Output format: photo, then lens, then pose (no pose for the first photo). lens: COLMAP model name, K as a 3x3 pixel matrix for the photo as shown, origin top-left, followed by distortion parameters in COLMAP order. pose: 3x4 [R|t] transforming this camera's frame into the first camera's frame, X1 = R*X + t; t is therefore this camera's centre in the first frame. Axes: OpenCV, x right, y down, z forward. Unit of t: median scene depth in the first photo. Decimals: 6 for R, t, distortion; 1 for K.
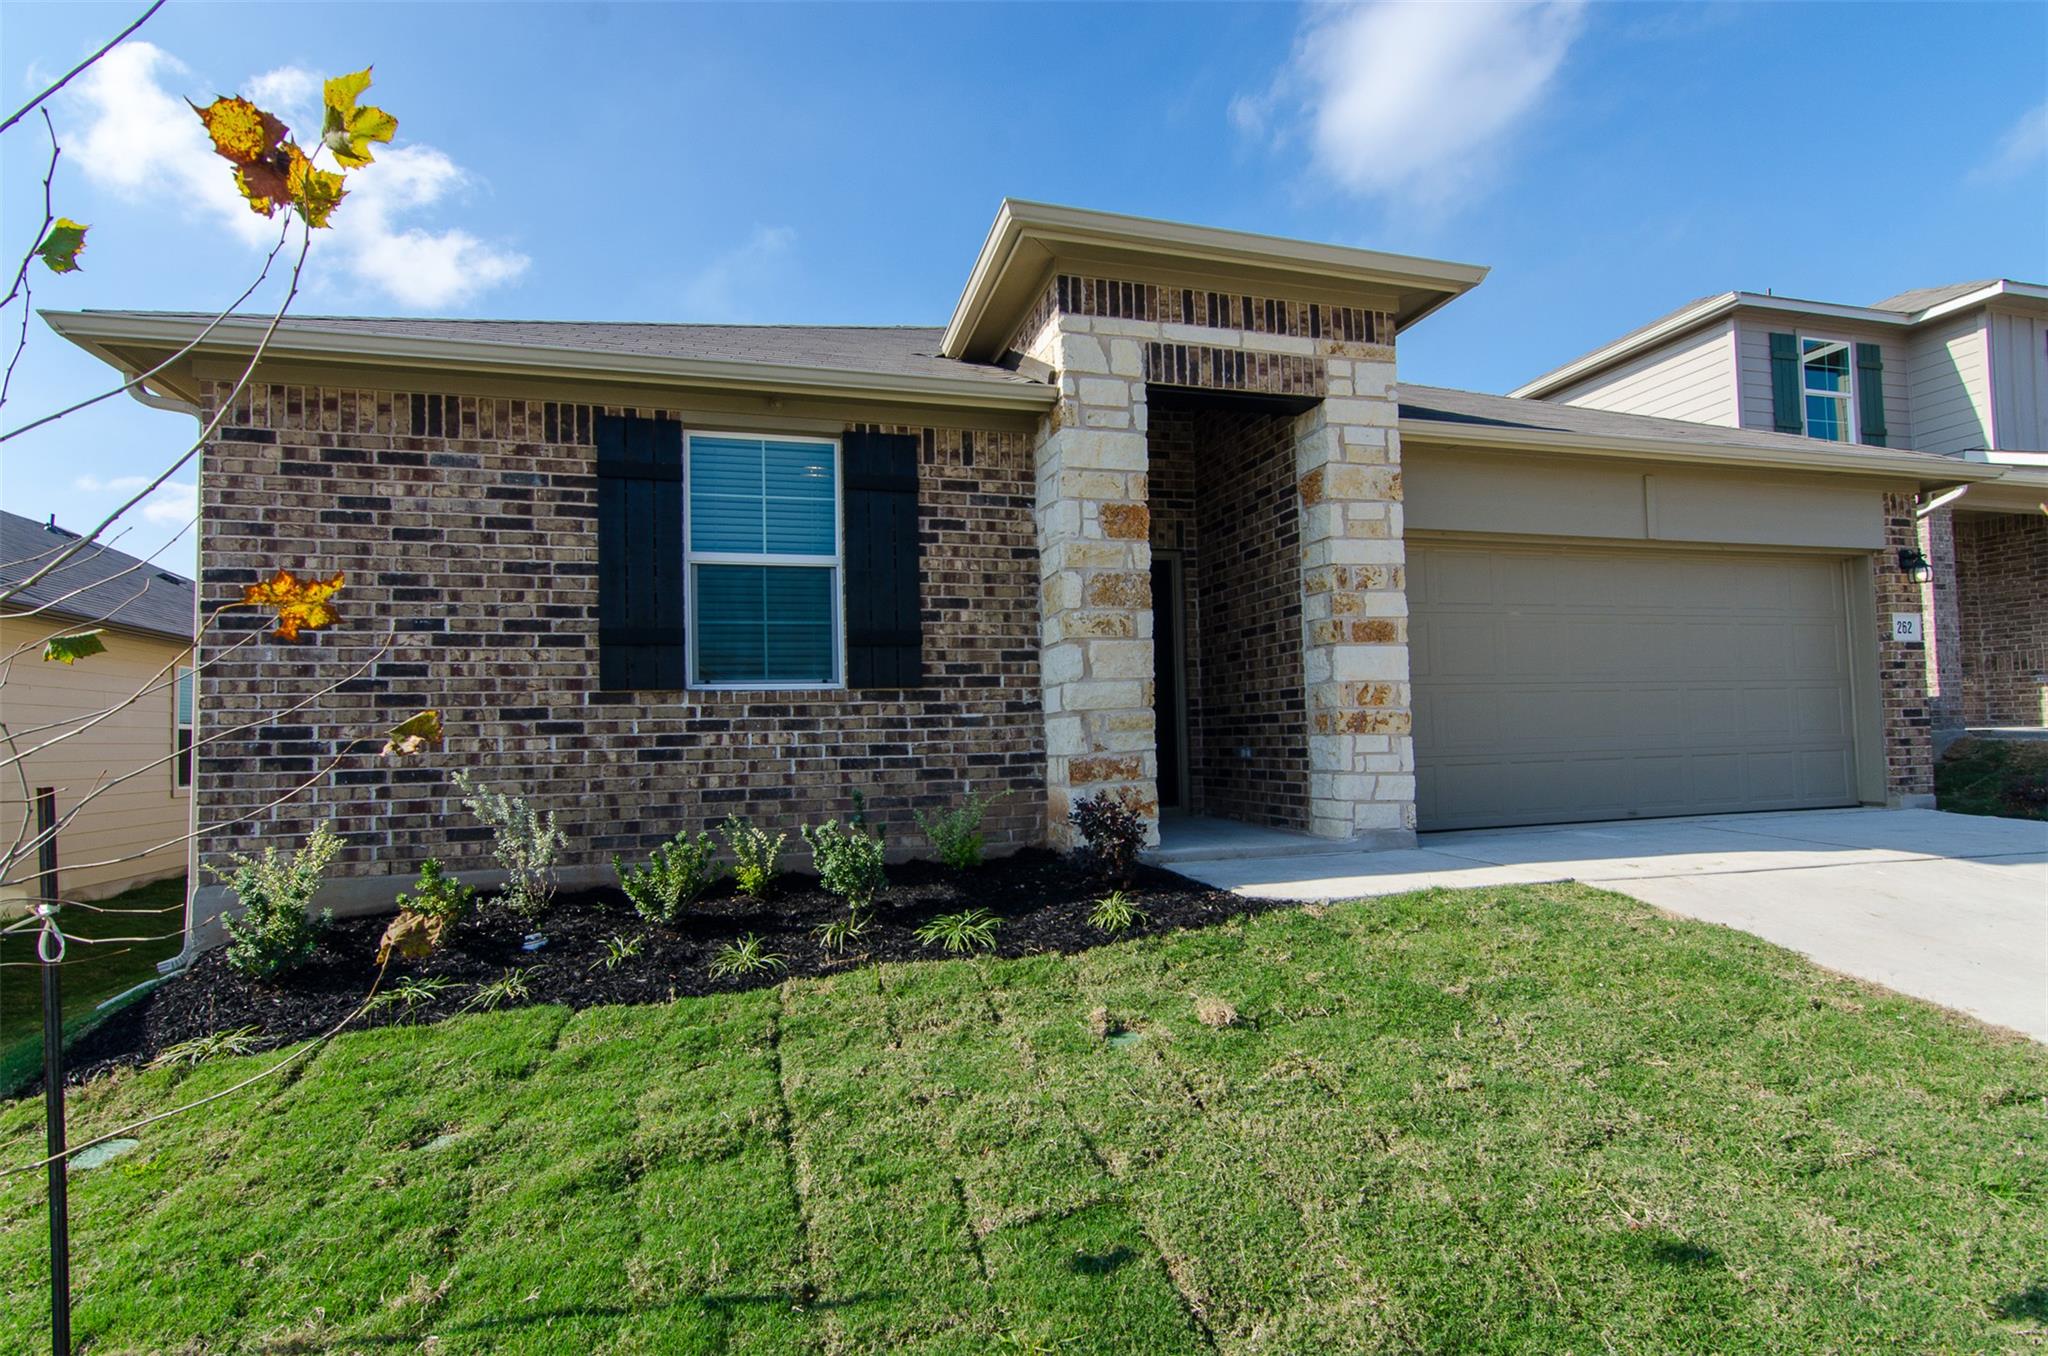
lens RADIAL K [[972.8, 0, 1024.0], [0, 972.8, 678.0], [0, 0, 1]] dist [-0.000535, -0.000429]
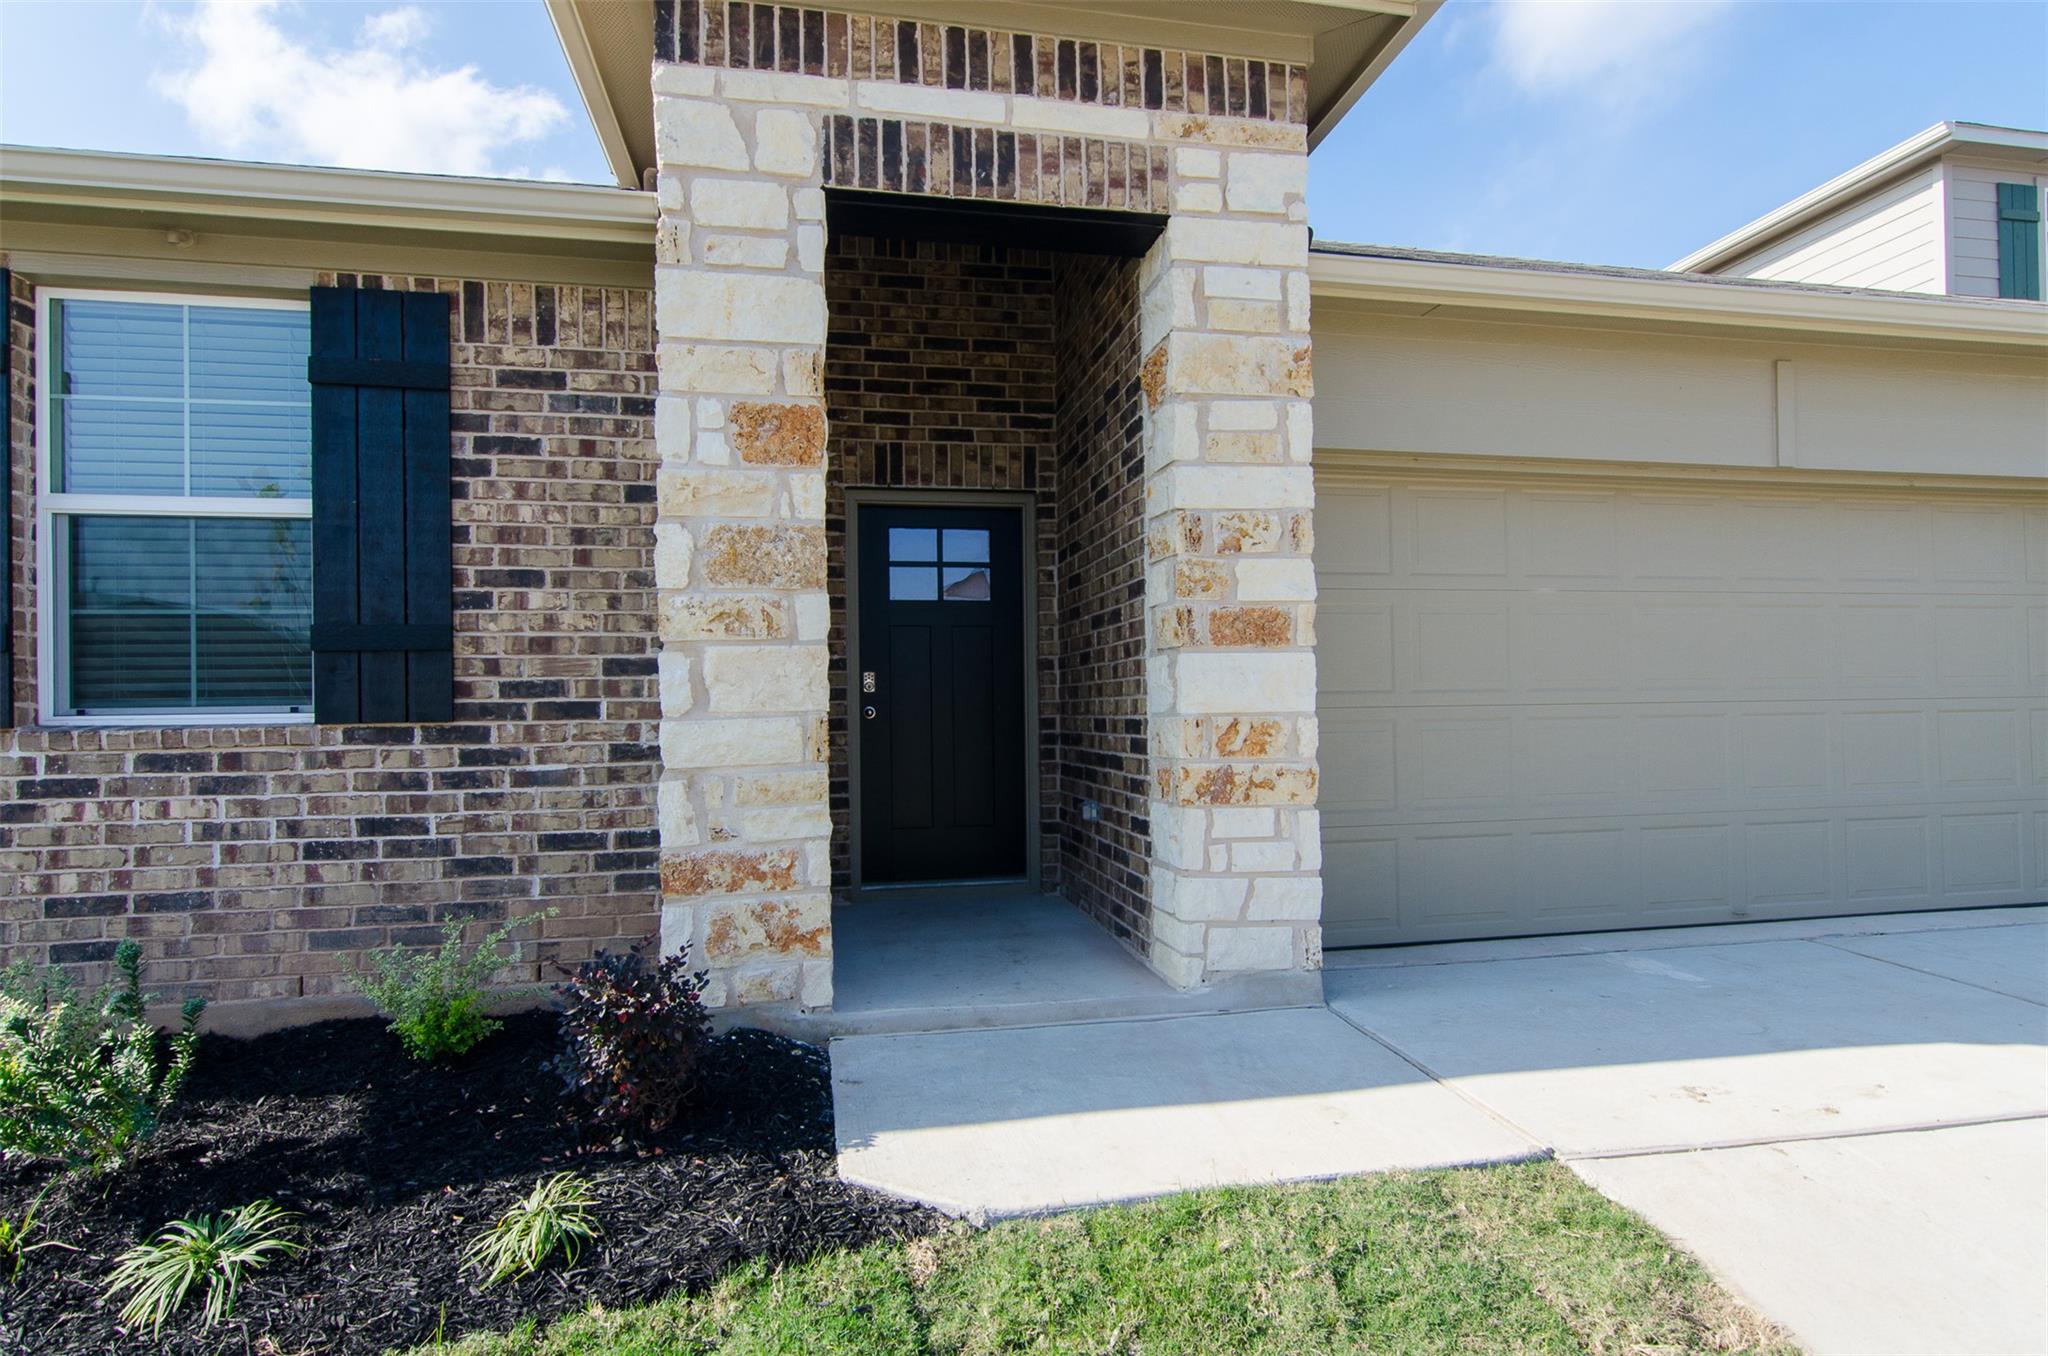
lens RADIAL K [[1037.2, 0, 1024.0], [0, 1037.2, 678.0], [0, 0, 1]] dist [-0.001859, -0.000315]
pose [[0.996196, 0.008584, -0.086721, 0.289092], [-0.005557, 0.999369, 0.035089, -0.039781], [0.086968, -0.034474, 0.995614, 0.392094]]
